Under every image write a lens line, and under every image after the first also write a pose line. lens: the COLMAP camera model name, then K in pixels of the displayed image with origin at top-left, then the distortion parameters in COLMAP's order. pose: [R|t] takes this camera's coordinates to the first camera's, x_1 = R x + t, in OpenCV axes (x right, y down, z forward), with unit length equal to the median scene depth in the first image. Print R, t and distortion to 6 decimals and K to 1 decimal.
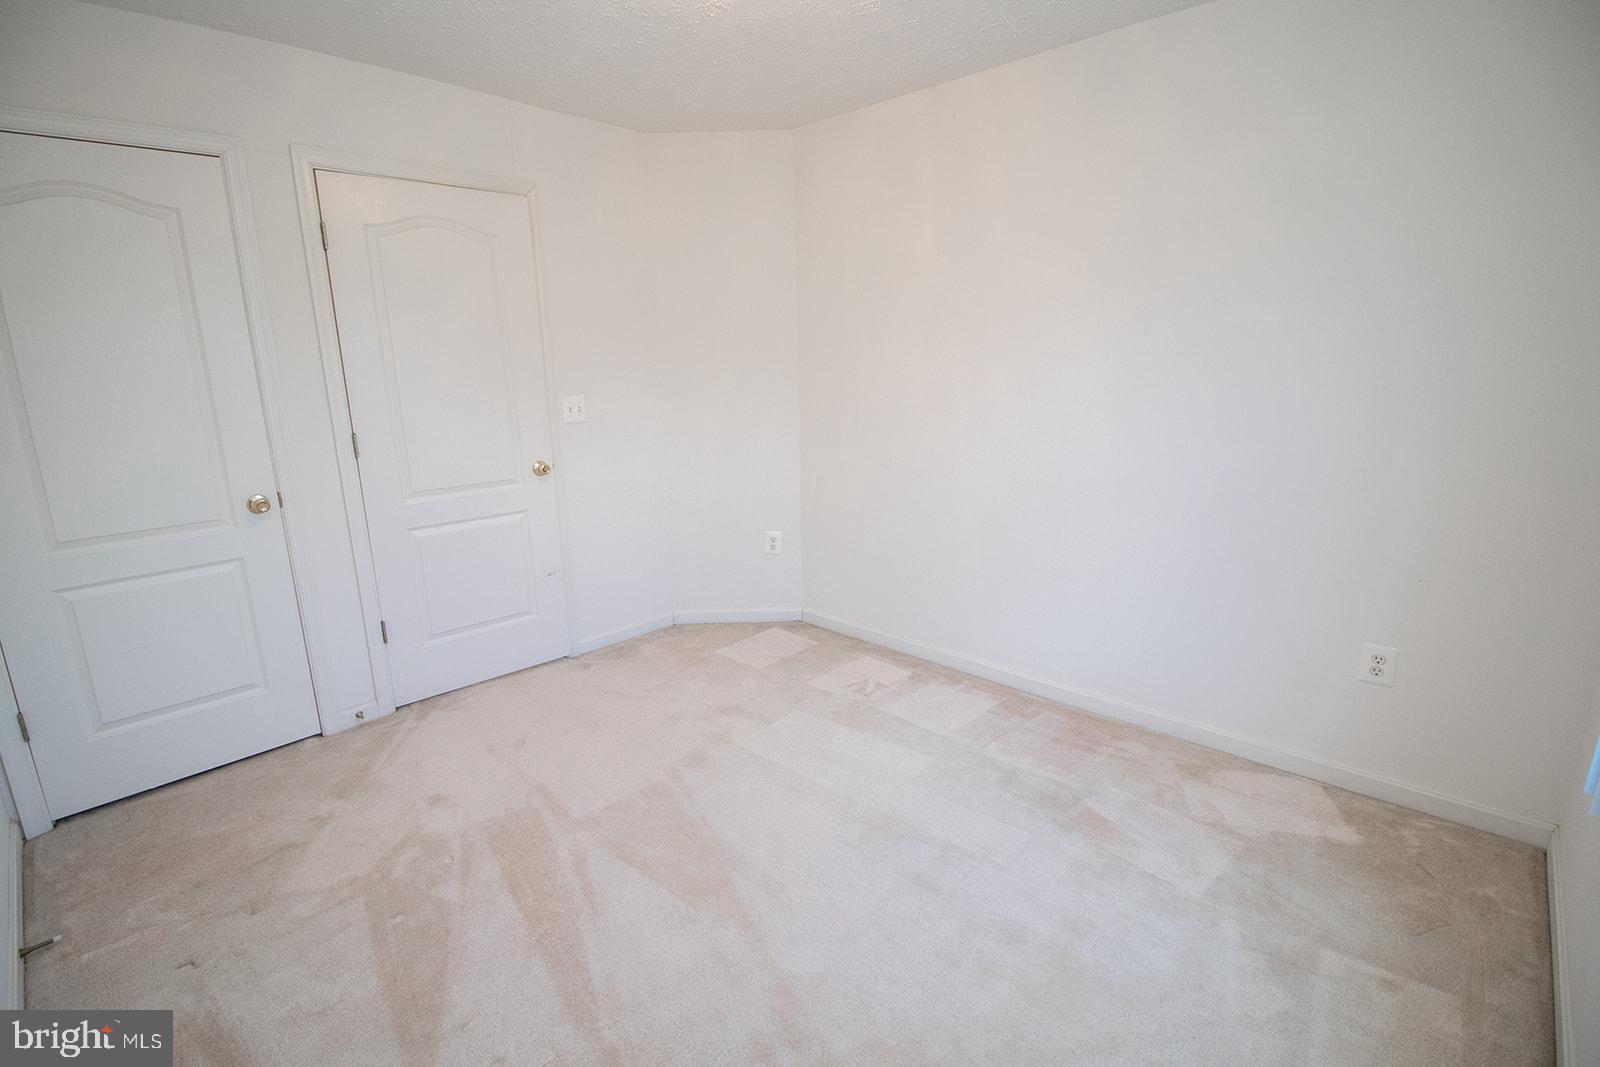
lens RADIAL K [[741.5, 0, 802.4], [0, 741.5, 527.4], [0, 0, 1]] dist [-0.003217, -0.000642]
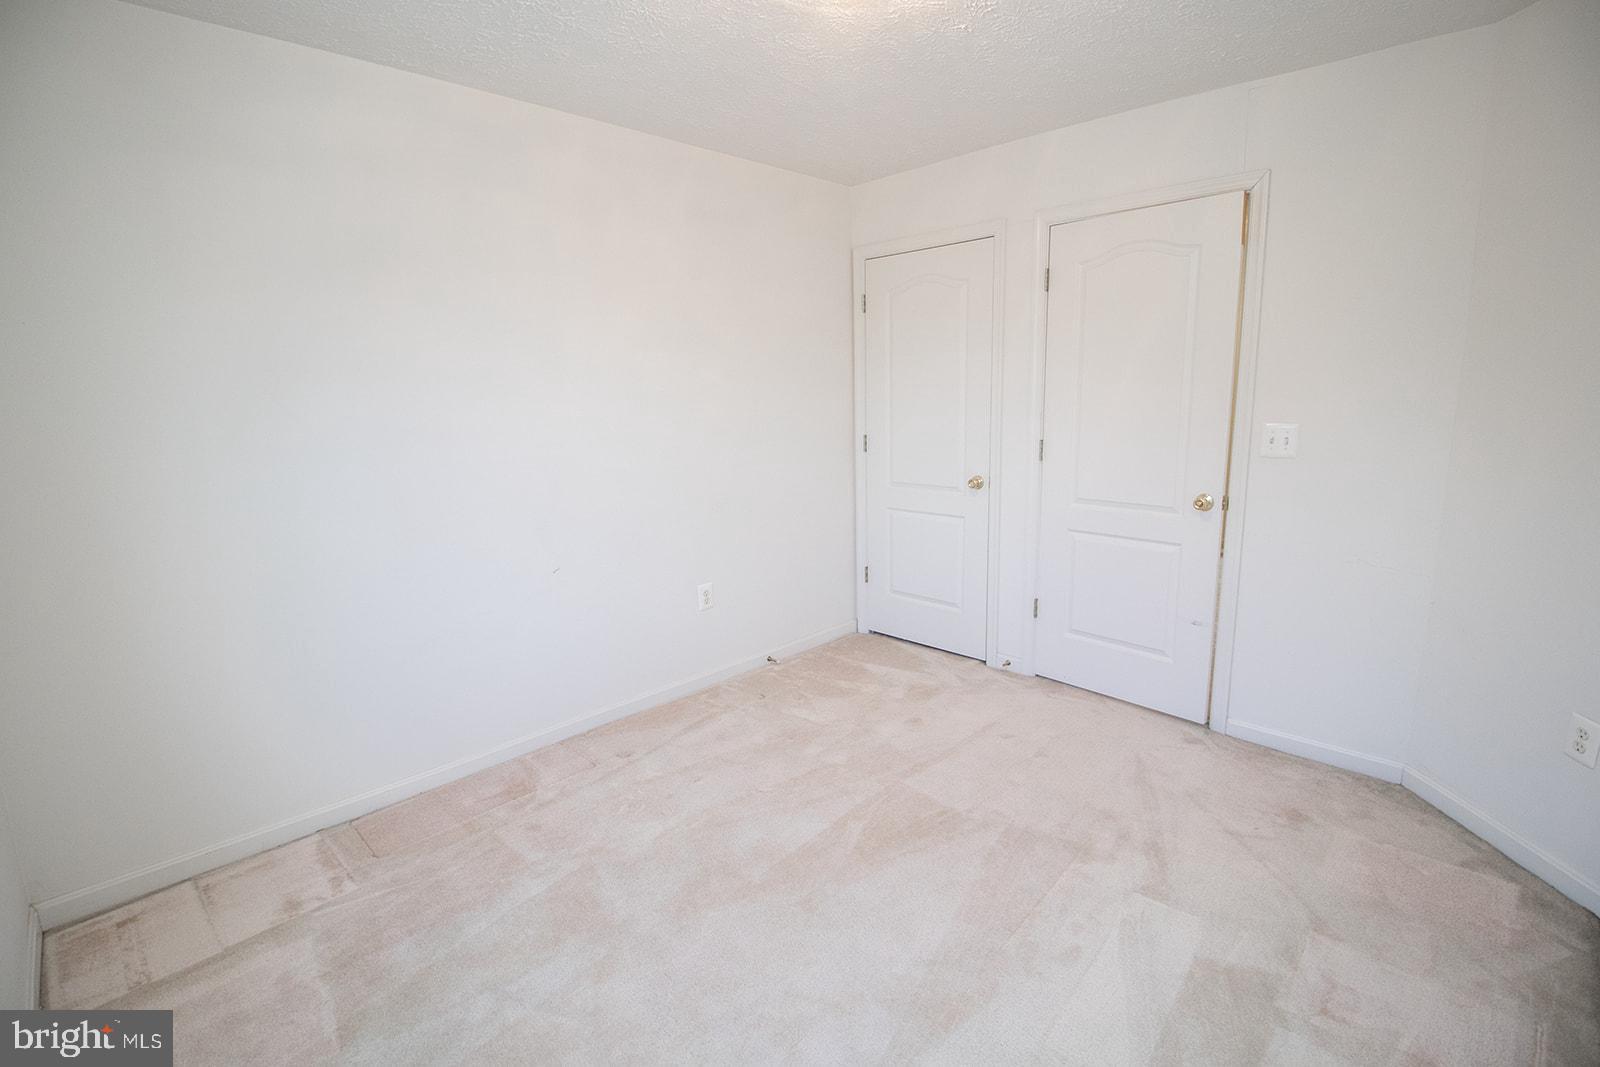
lens RADIAL K [[741.5, 0, 802.4], [0, 741.5, 527.4], [0, 0, 1]] dist [-0.003217, -0.000642]
pose [[-0.036727, 0.198238, -0.979466, 0.582526], [-0.206037, 0.957567, 0.201532, -0.143681], [0.977855, 0.209208, 0.005676, 0.592847]]
